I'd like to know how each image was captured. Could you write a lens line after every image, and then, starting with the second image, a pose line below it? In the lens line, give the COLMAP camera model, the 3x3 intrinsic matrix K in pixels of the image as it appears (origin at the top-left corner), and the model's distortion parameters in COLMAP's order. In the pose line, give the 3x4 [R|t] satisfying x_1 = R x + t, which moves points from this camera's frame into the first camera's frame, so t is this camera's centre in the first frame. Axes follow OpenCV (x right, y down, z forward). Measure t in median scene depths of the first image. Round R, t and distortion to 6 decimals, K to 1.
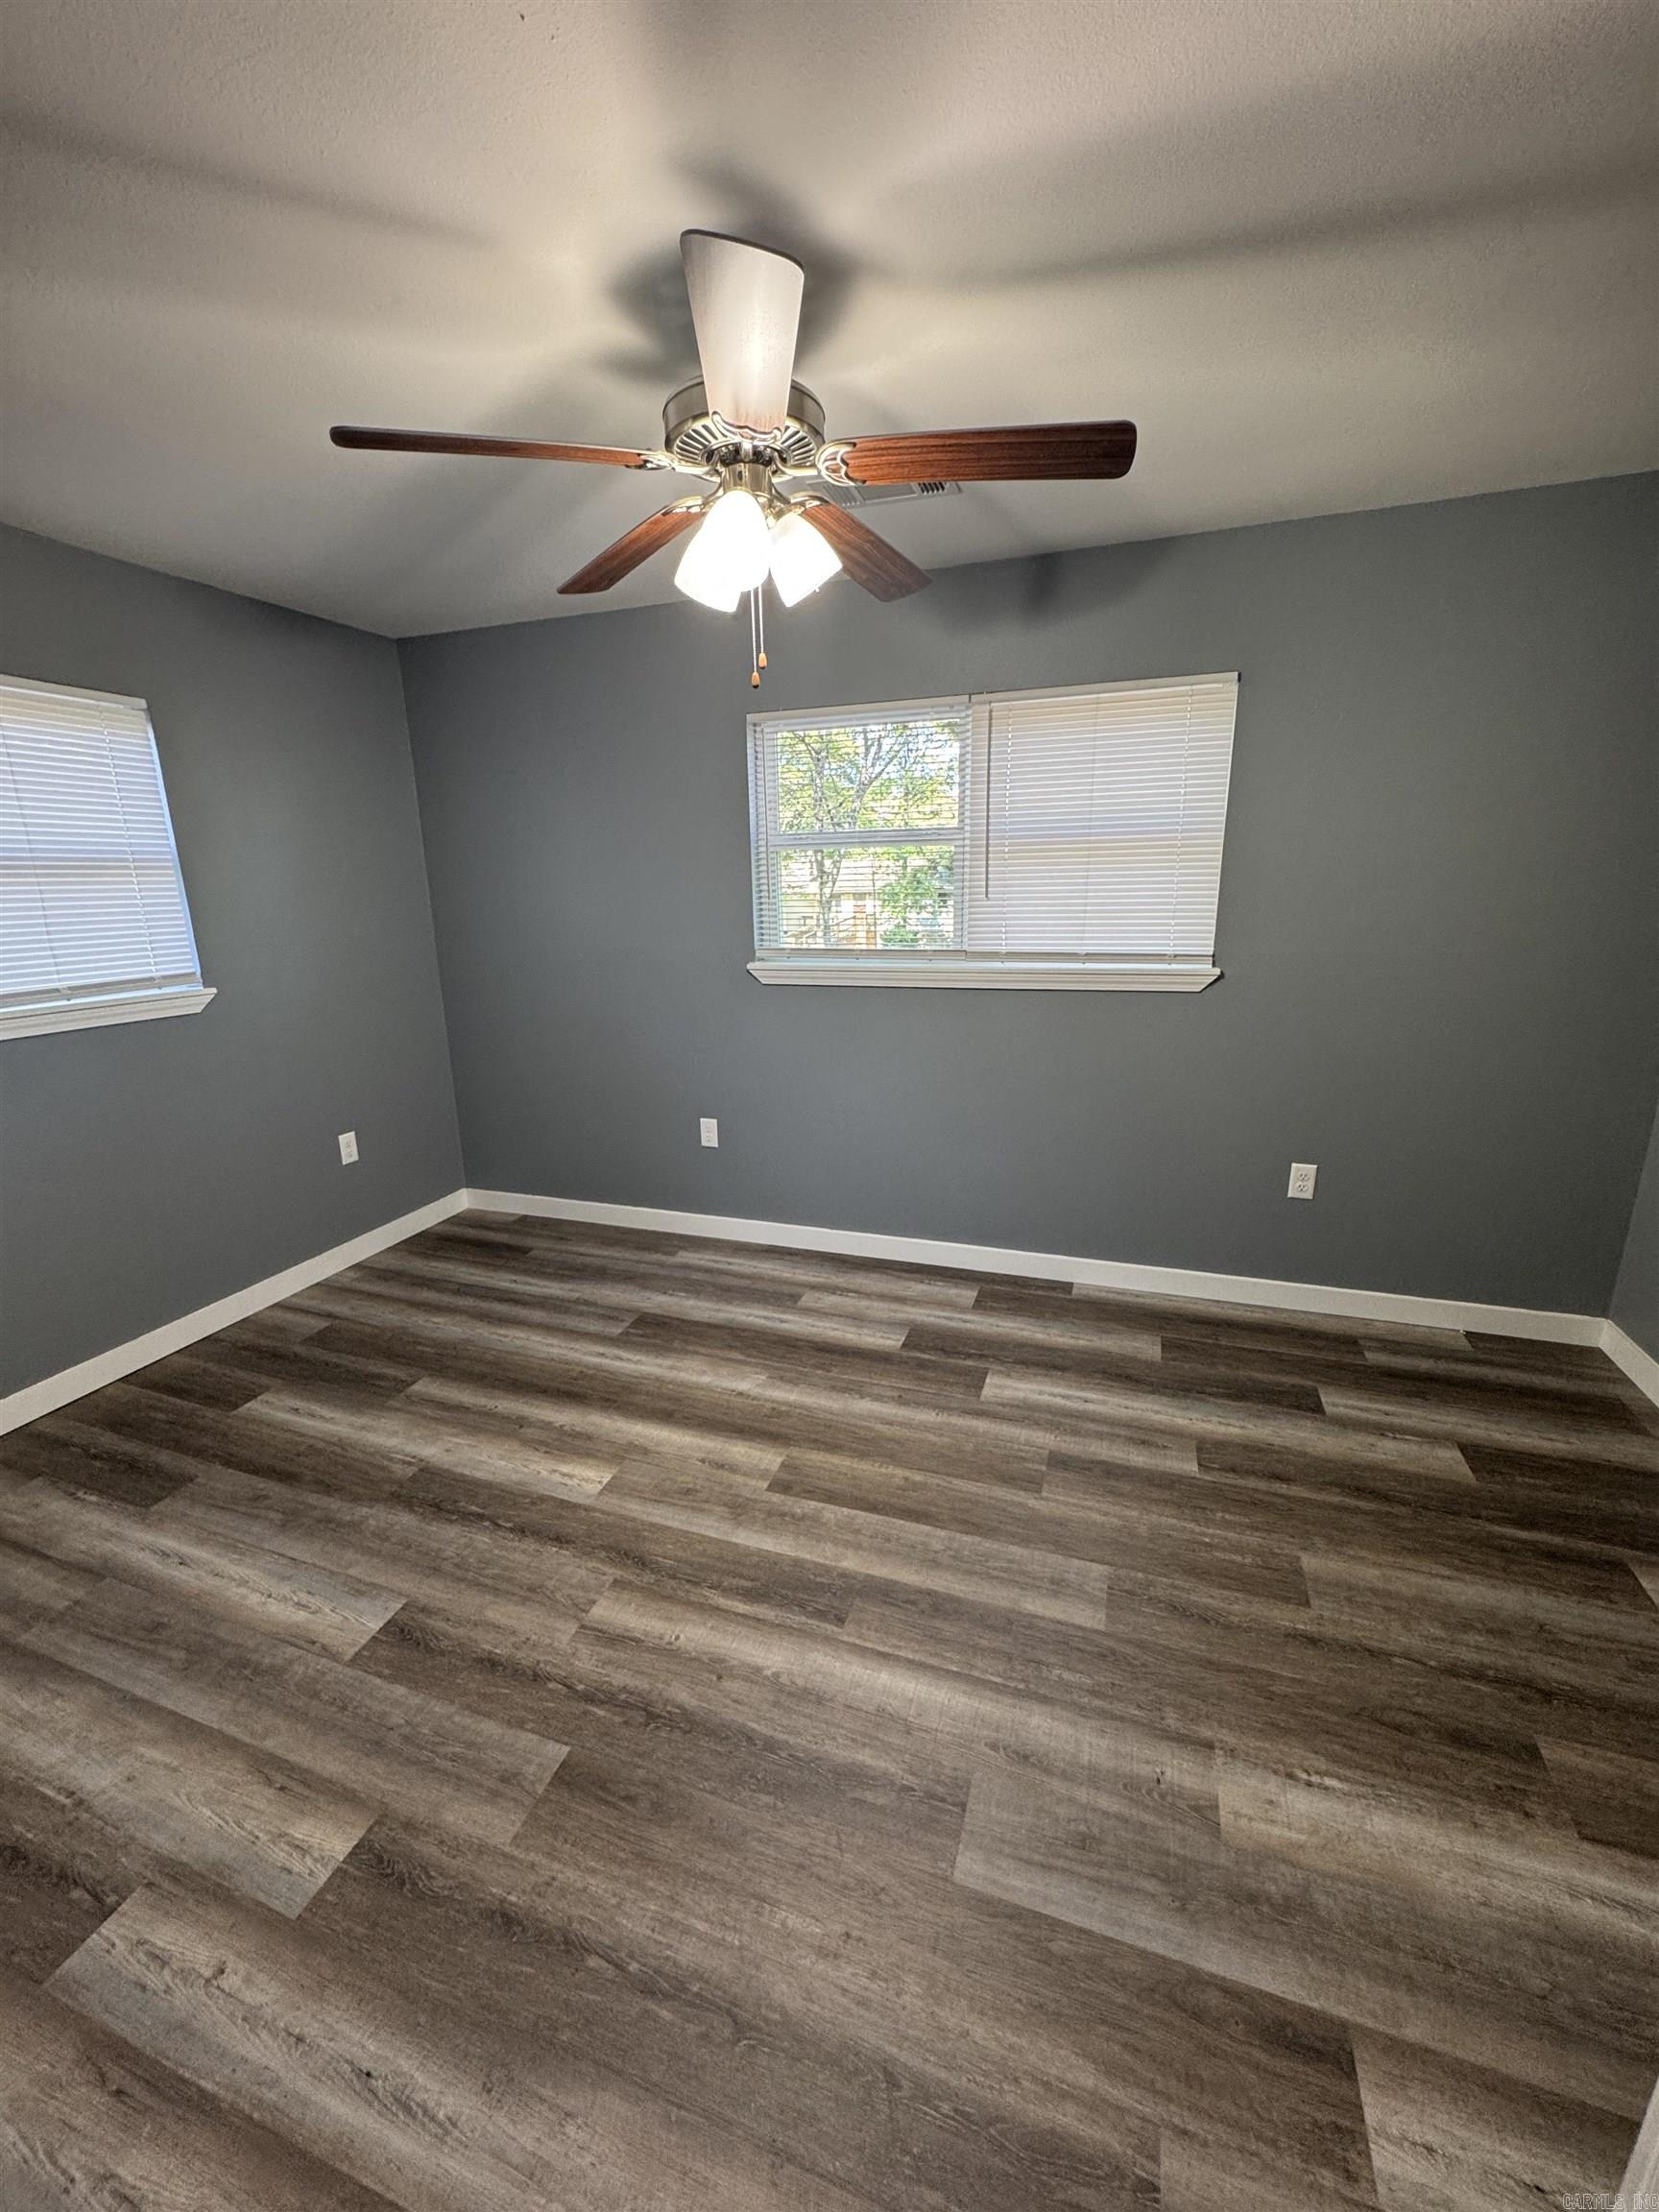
lens RADIAL K [[884.7, 0, 843.0], [0, 884.7, 1097.9], [0, 0, 1]] dist [-0.003887, 0.000692]
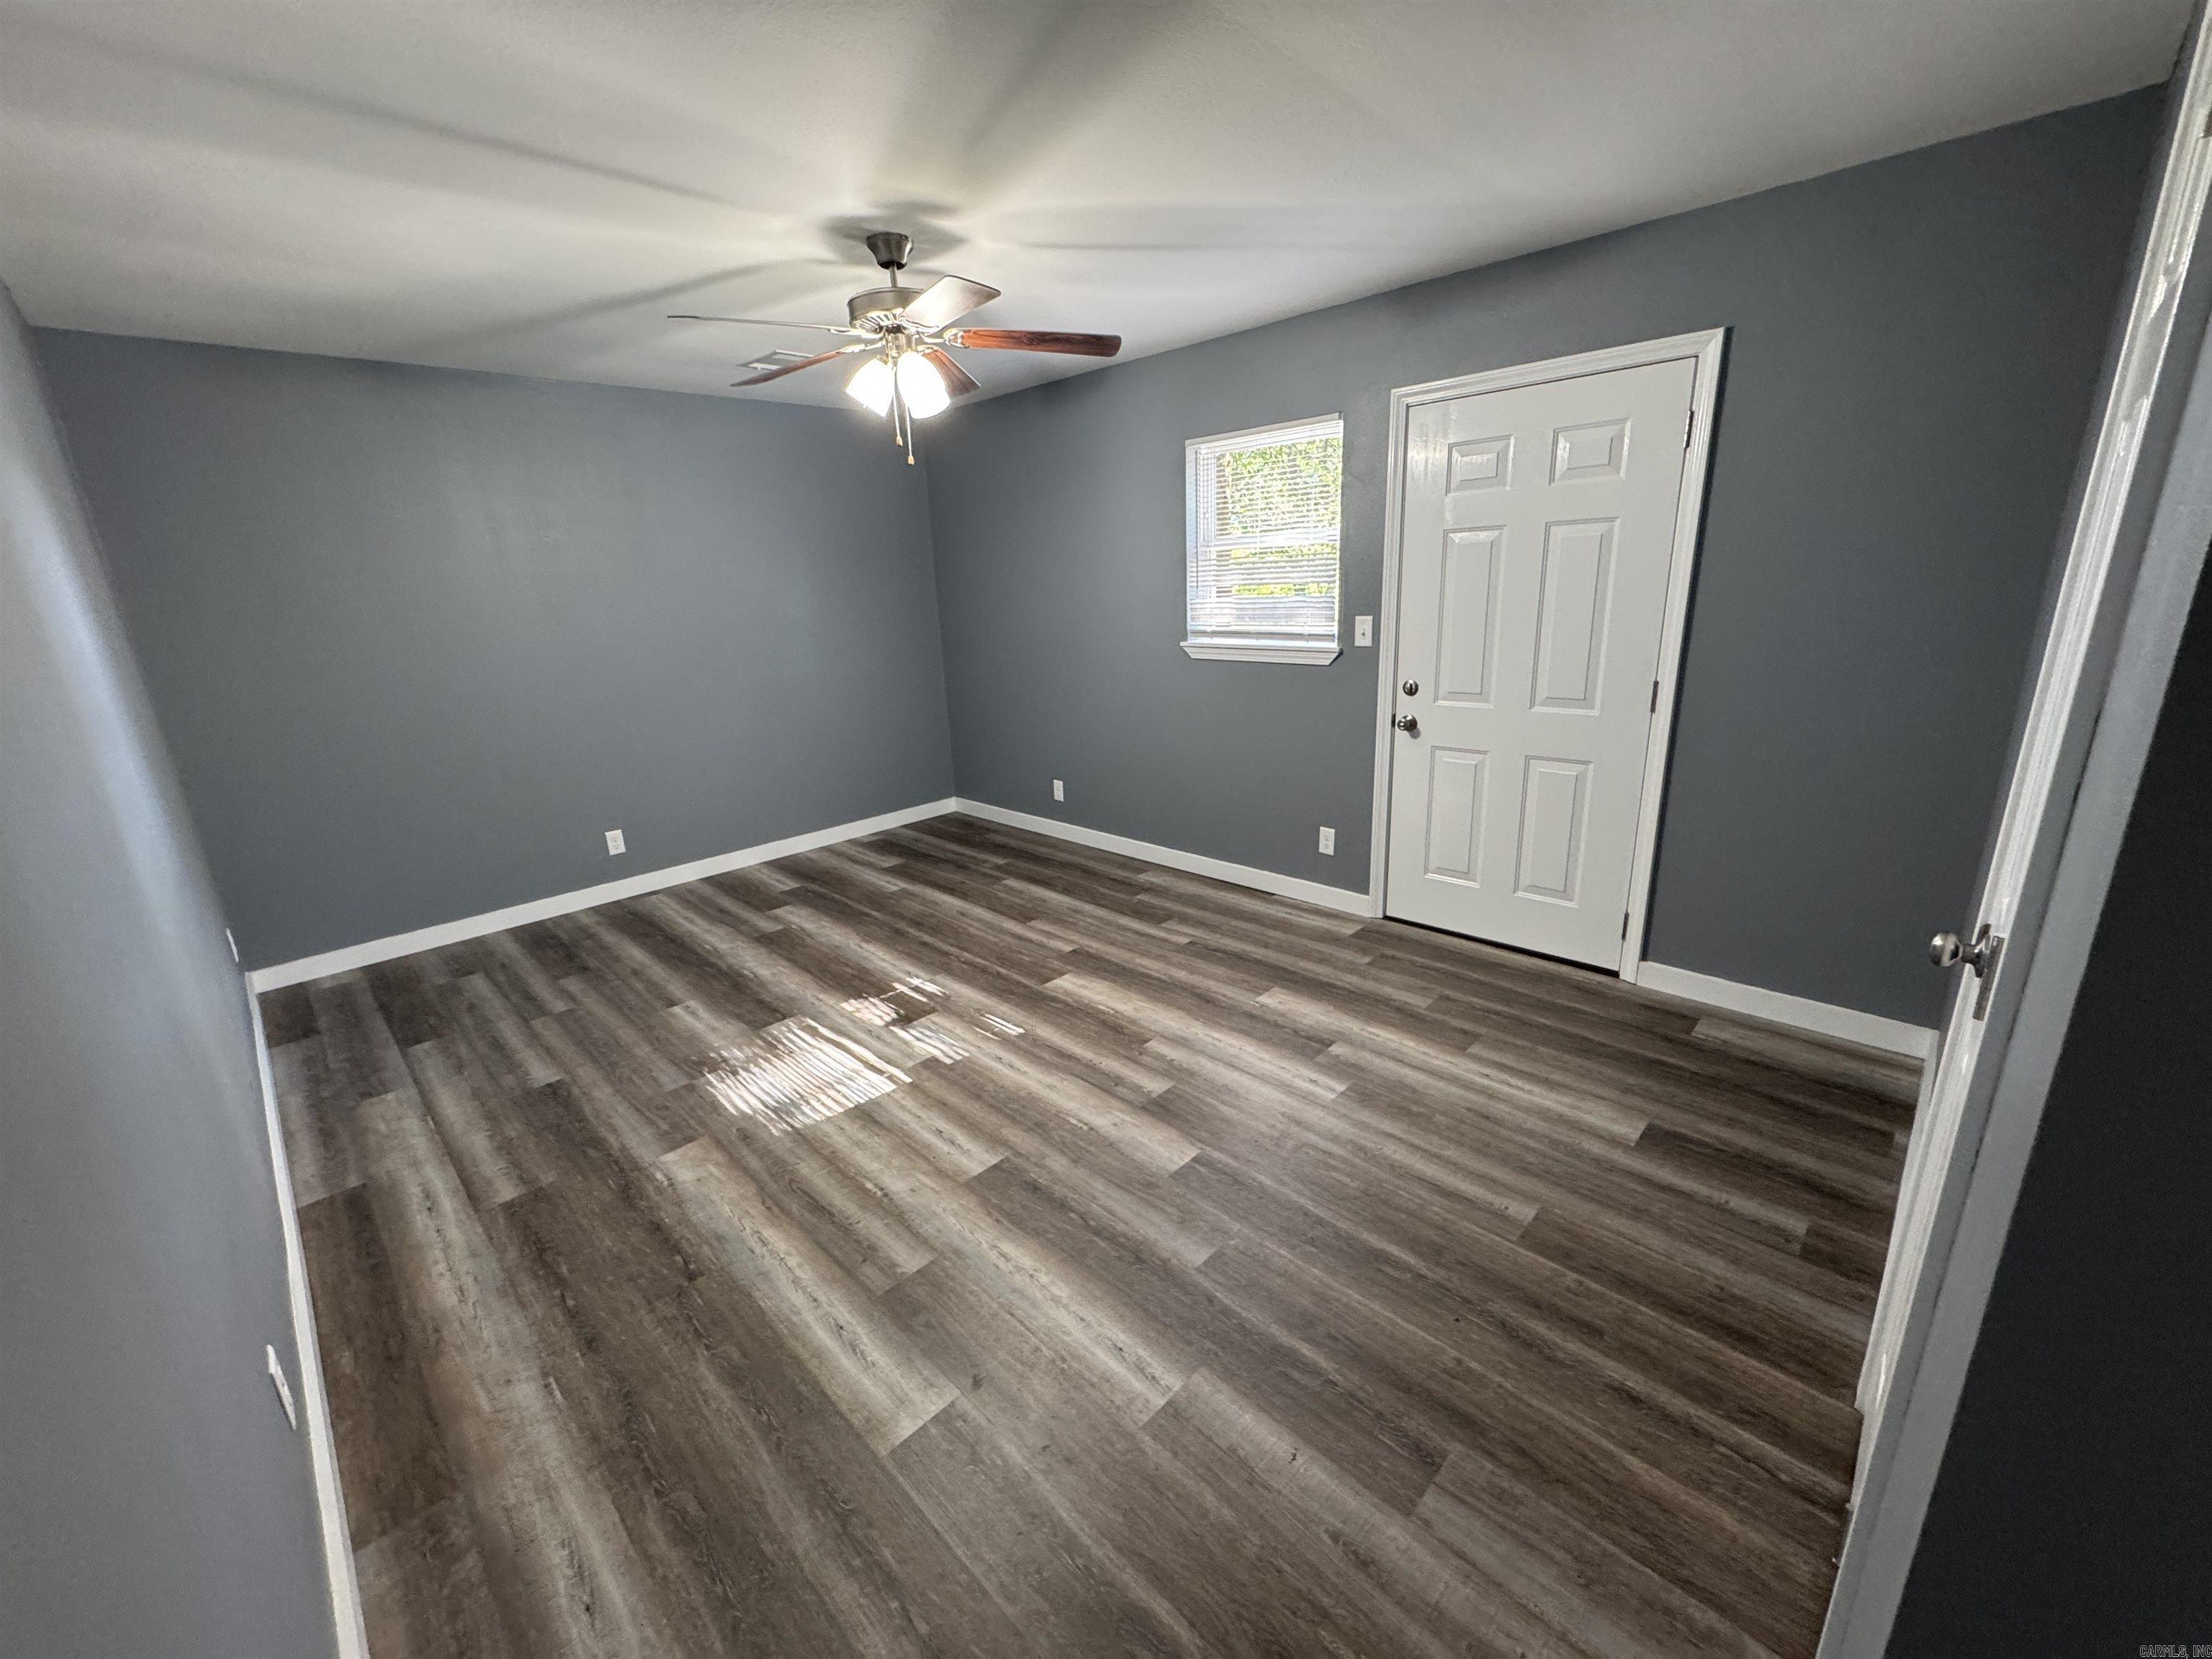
lens RADIAL K [[884.7, 0, 1127.8], [0, 884.7, 822.4], [0, 0, 1]] dist [-0.003887, 0.000692]
pose [[0.905649, 0.093560, -0.413577, 0.470118], [-0.073623, 0.995235, 0.063923, 0.034156], [0.417587, -0.027443, 0.908222, -0.208688]]
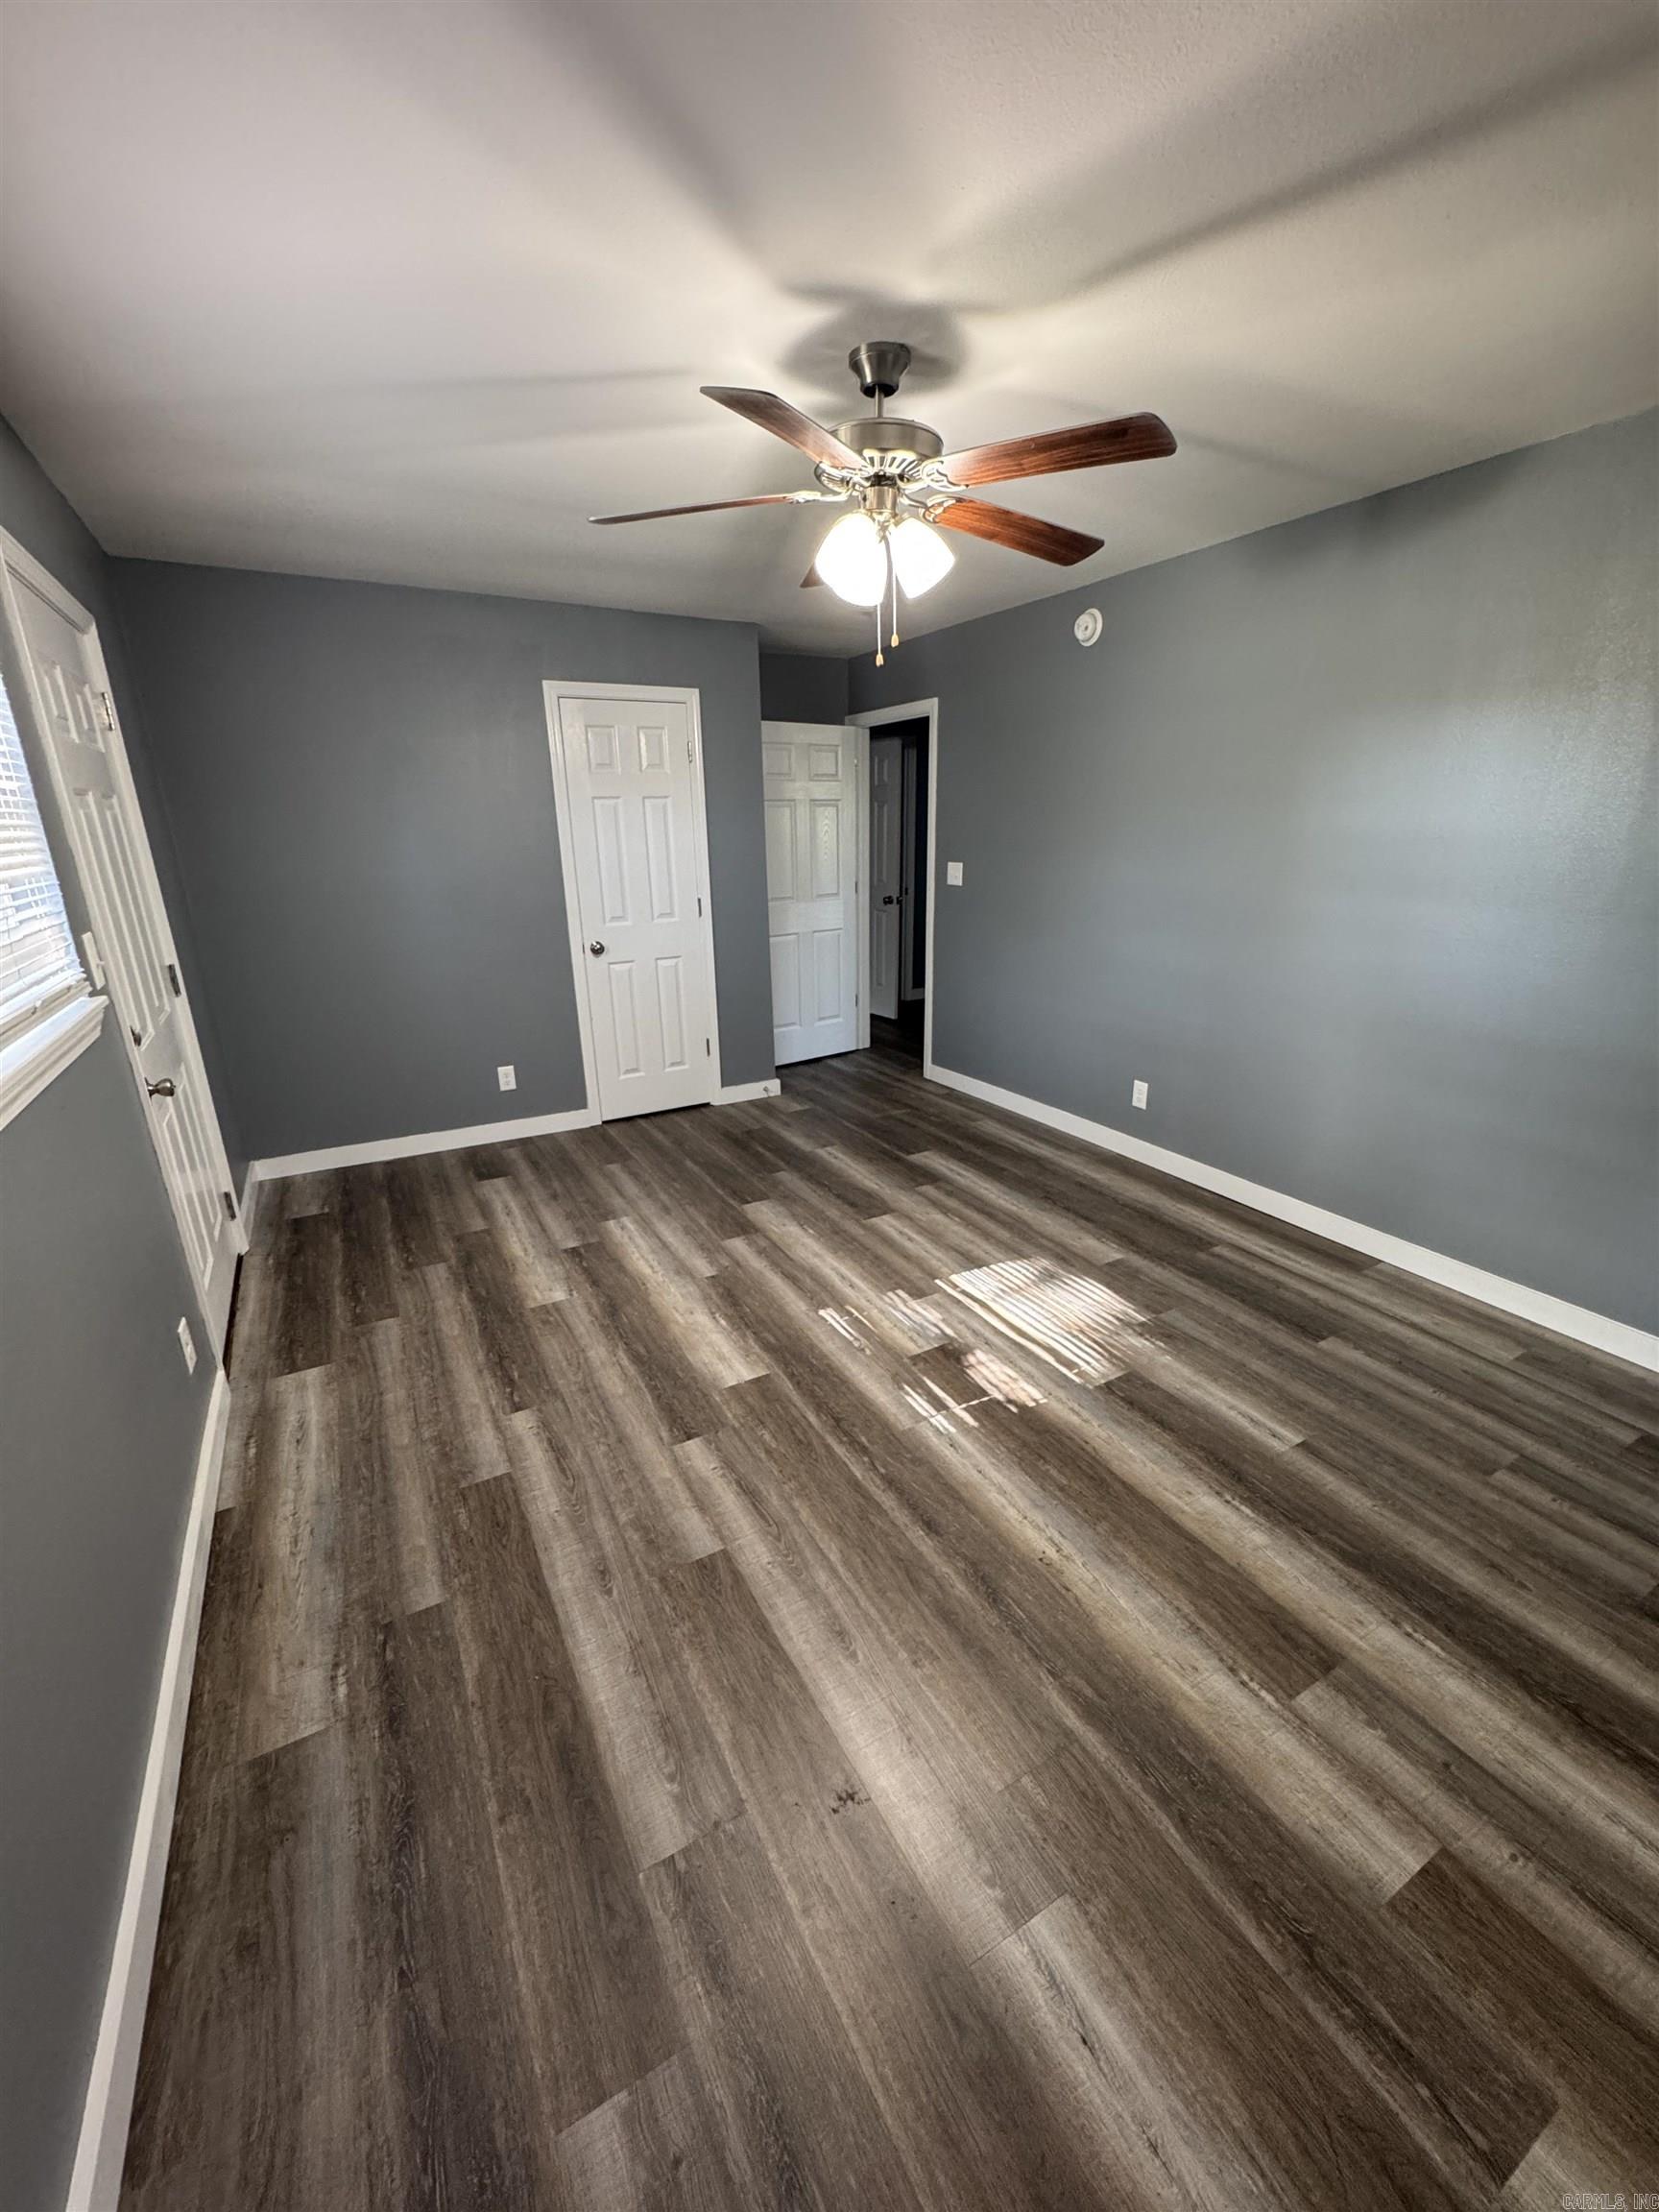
lens RADIAL K [[884.7, 0, 815.2], [0, 884.7, 1100.8], [0, 0, 1]] dist [-0.003887, 0.000692]
pose [[-0.728175, -0.183622, 0.660337, -2.361880], [0.186895, 0.873738, 0.449058, -0.772124], [-0.659418, 0.450406, -0.601916, 3.276141]]
